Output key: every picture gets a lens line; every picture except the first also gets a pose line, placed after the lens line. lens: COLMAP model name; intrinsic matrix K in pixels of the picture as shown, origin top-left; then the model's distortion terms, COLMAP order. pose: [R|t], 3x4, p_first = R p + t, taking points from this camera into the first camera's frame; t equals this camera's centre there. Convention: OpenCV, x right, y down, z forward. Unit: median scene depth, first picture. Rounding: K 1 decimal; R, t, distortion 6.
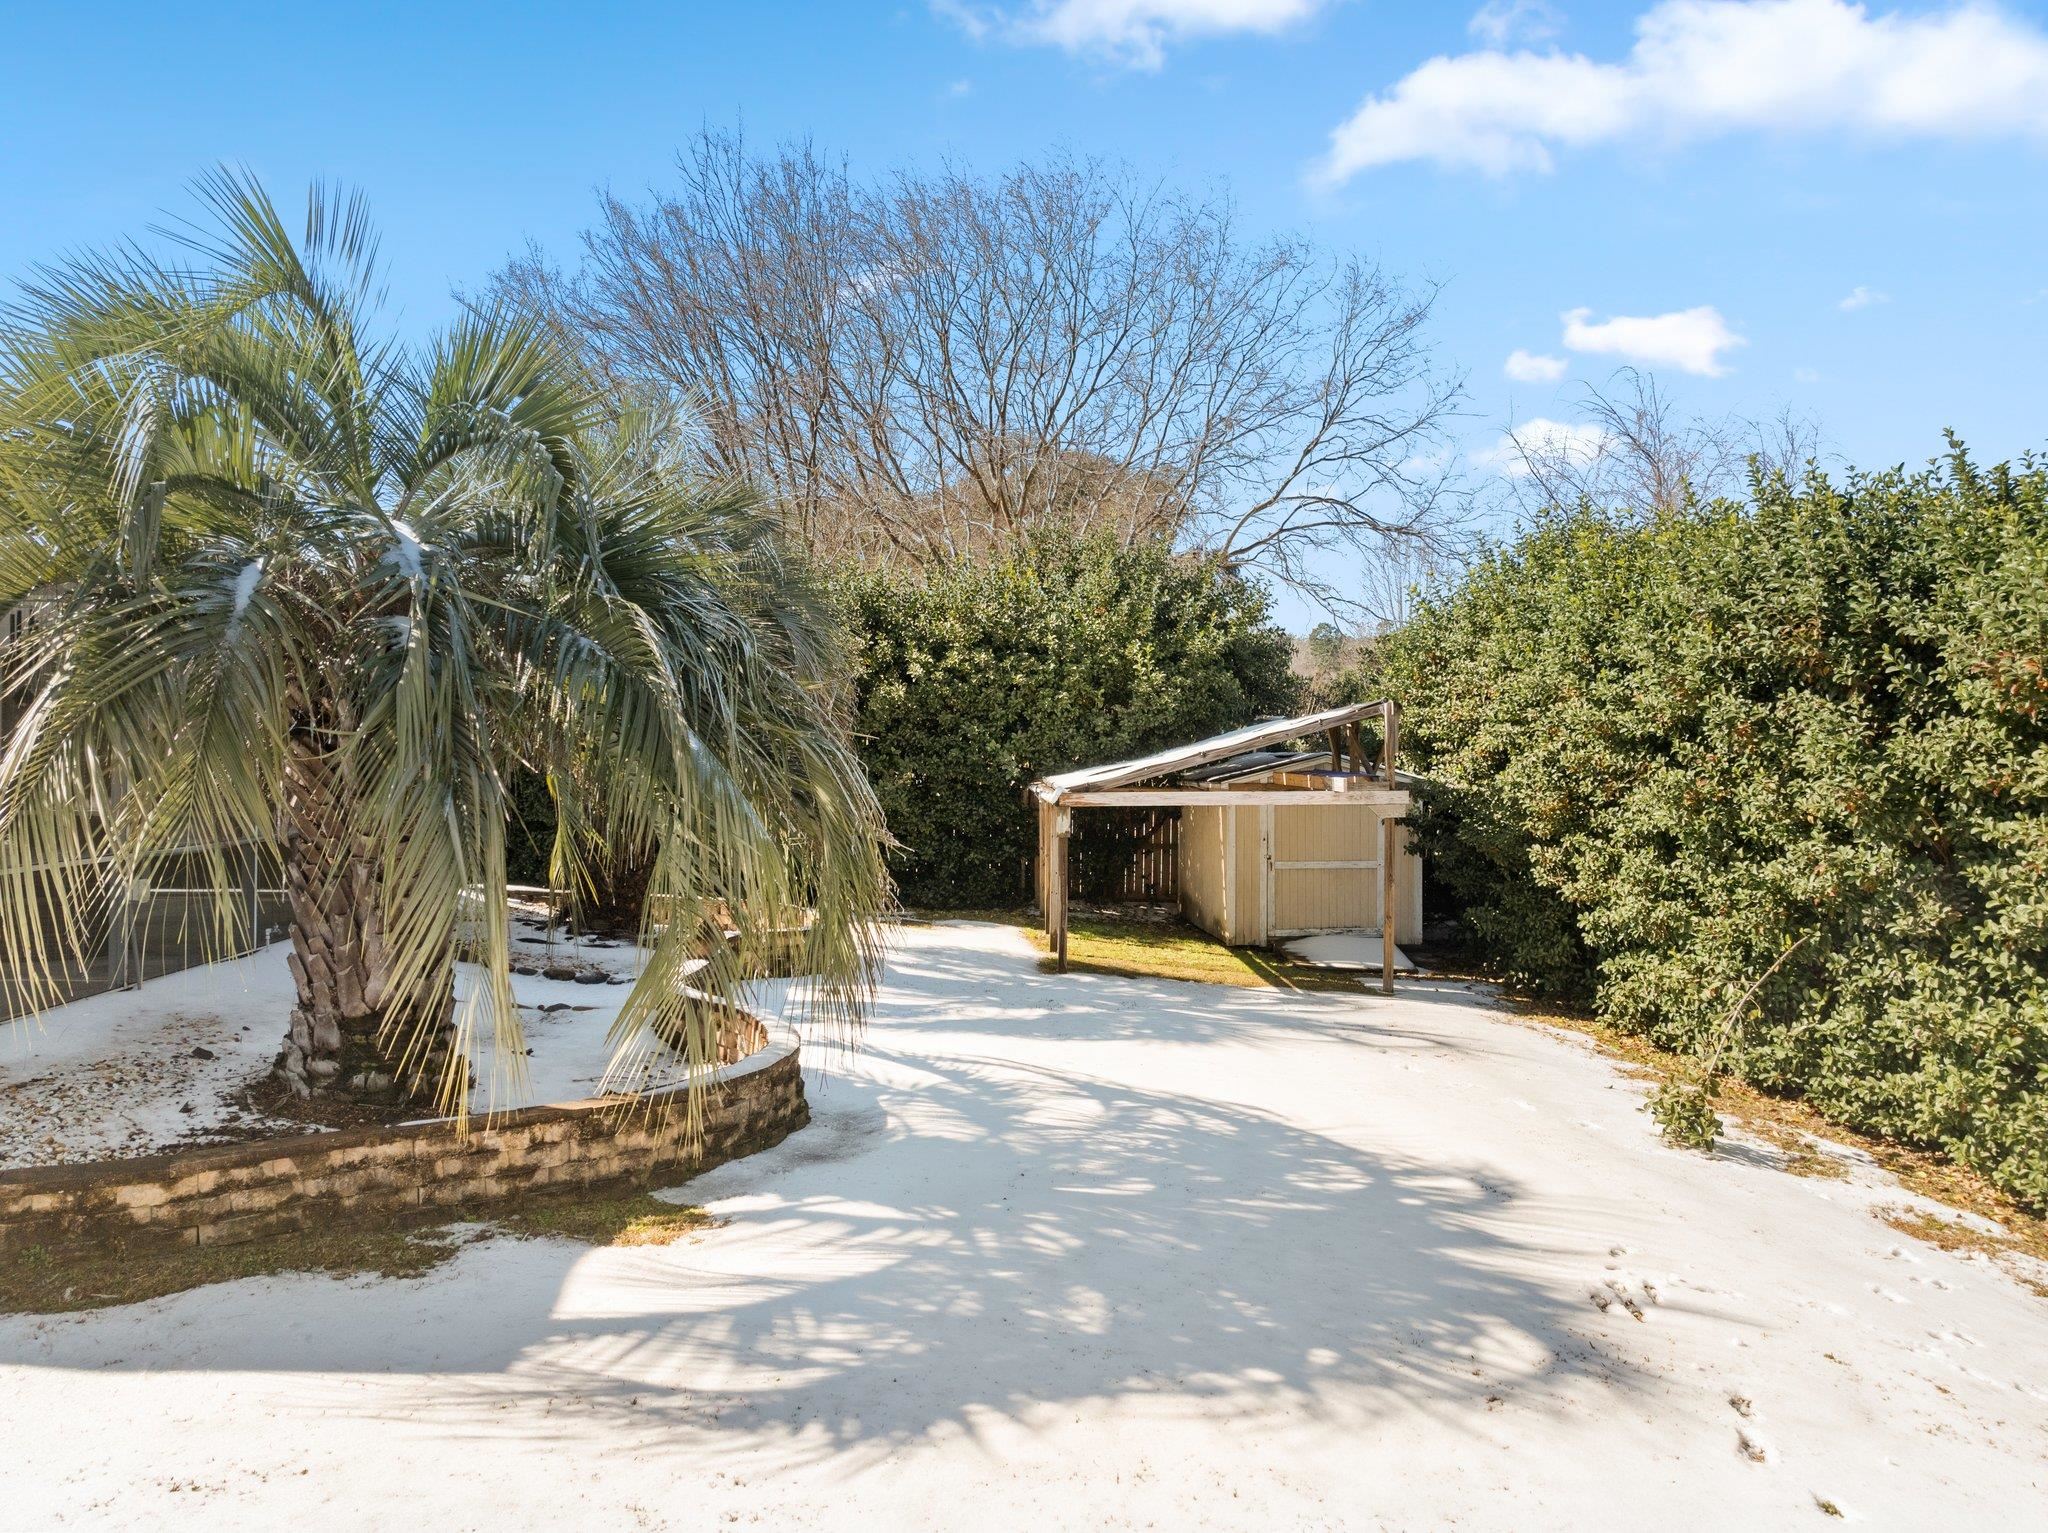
lens RADIAL K [[1434.1, 0, 1026.4], [0, 1434.1, 762.8], [0, 0, 1]] dist [-0.047321, 0.016645]
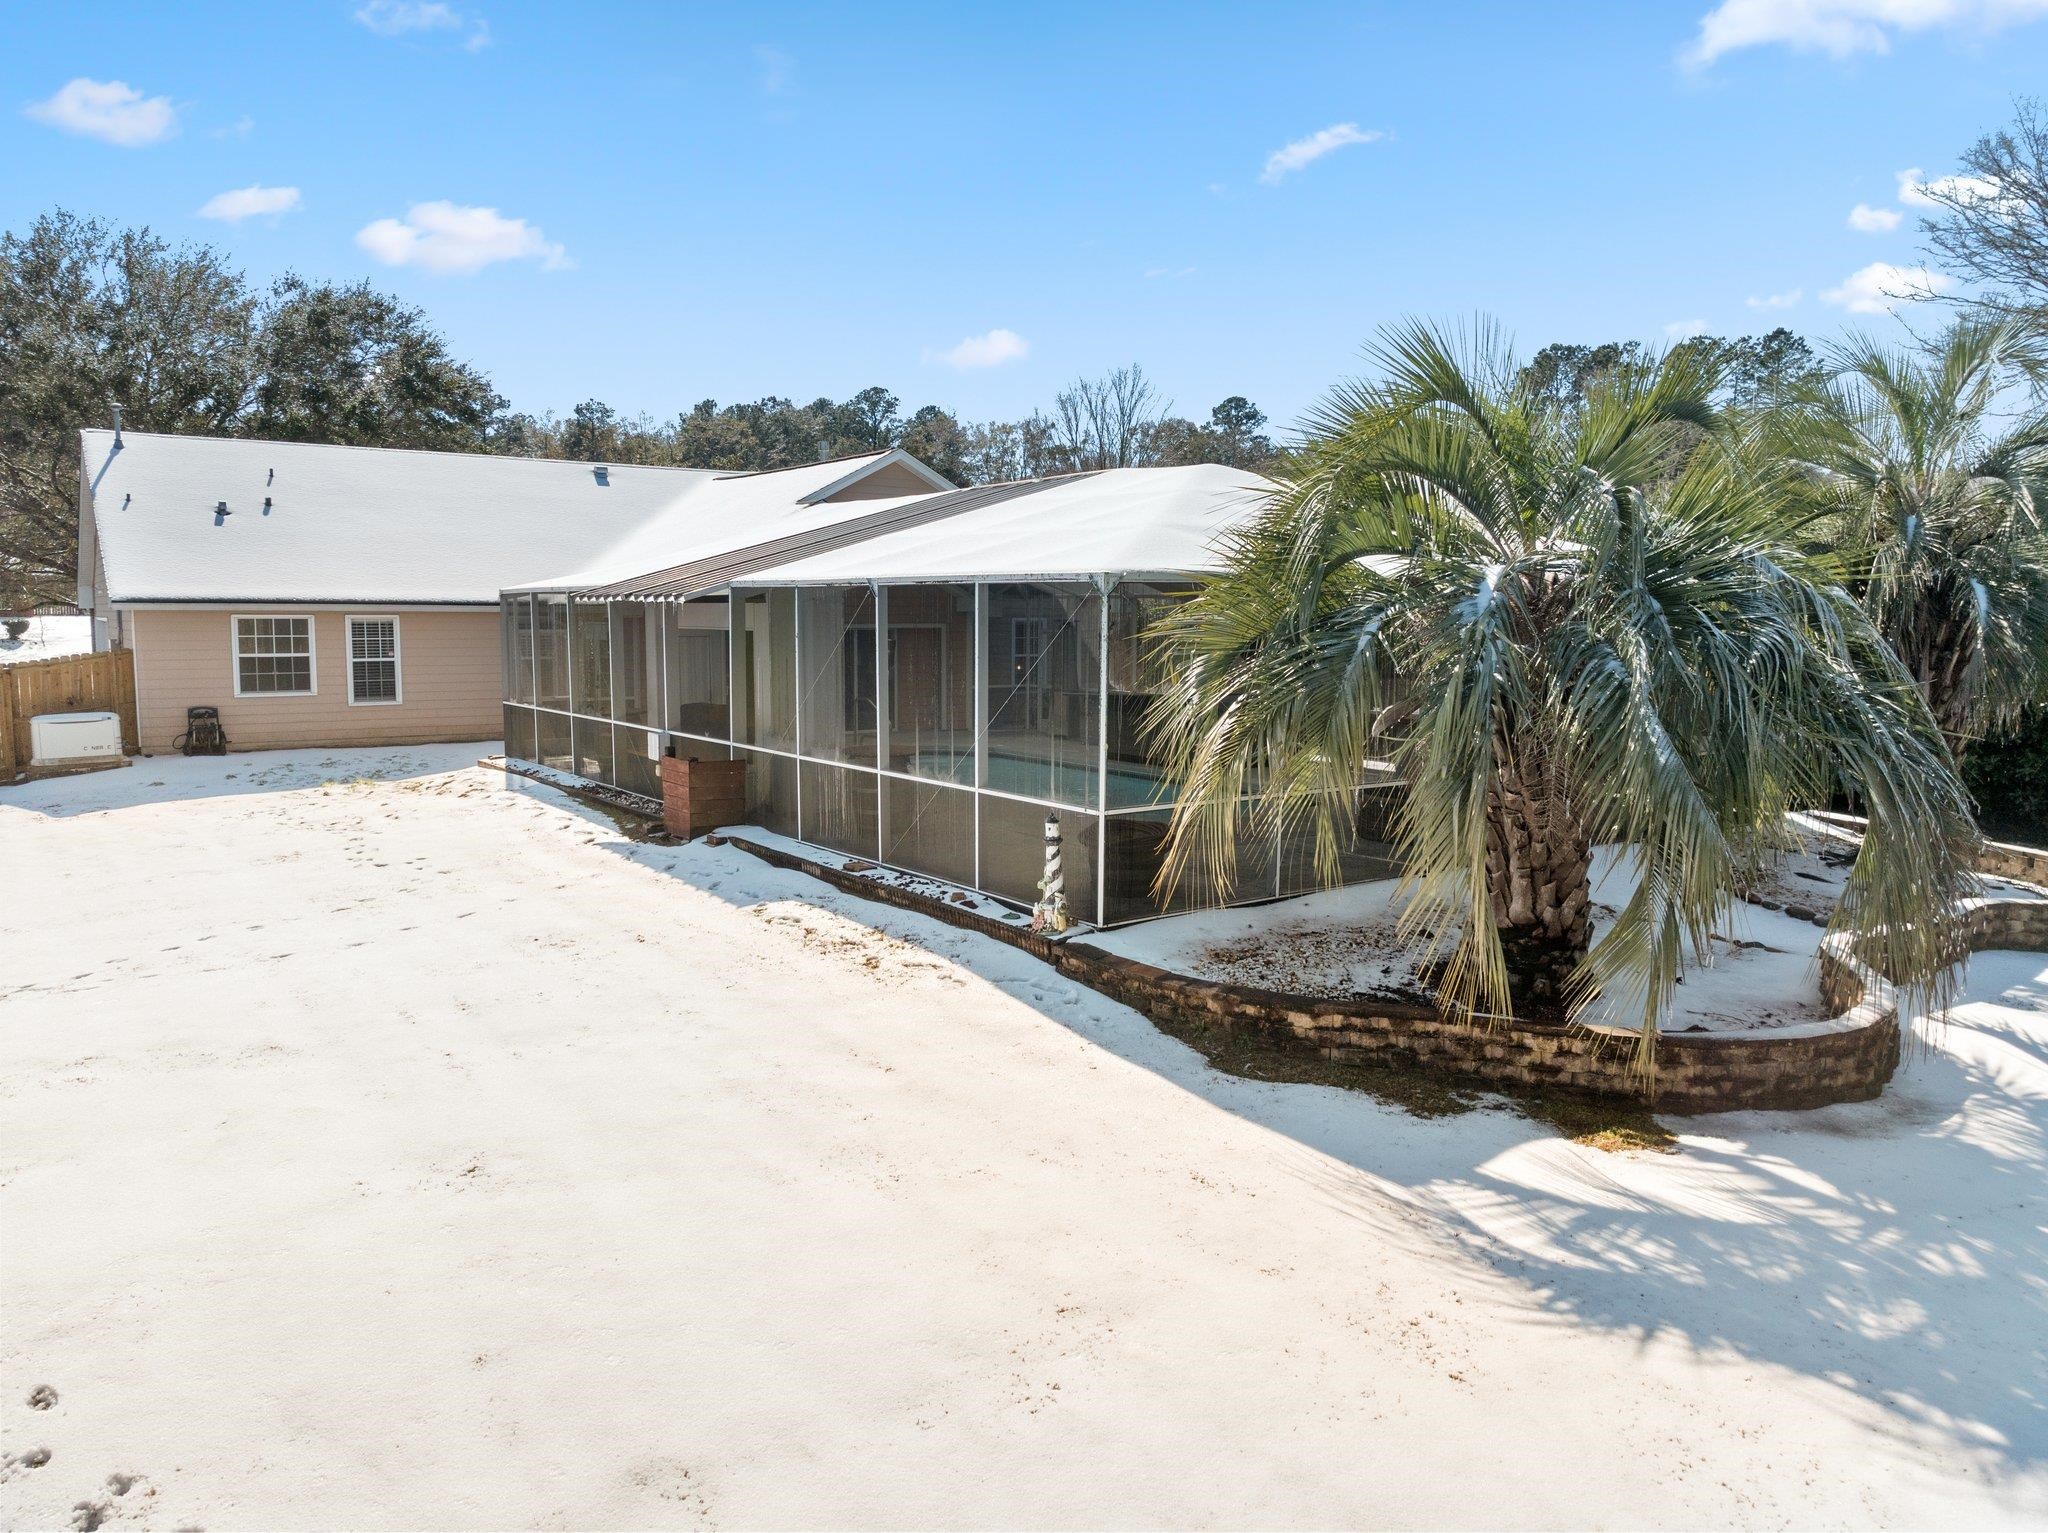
lens RADIAL K [[1434.1, 0, 1022.7], [0, 1434.1, 764.7], [0, 0, 1]] dist [-0.047321, 0.016645]
pose [[0.534787, 0.084668, -0.840735, 0.492024], [-0.007459, 0.995402, 0.095499, -0.119809], [0.844954, -0.044801, 0.532959, -0.099780]]
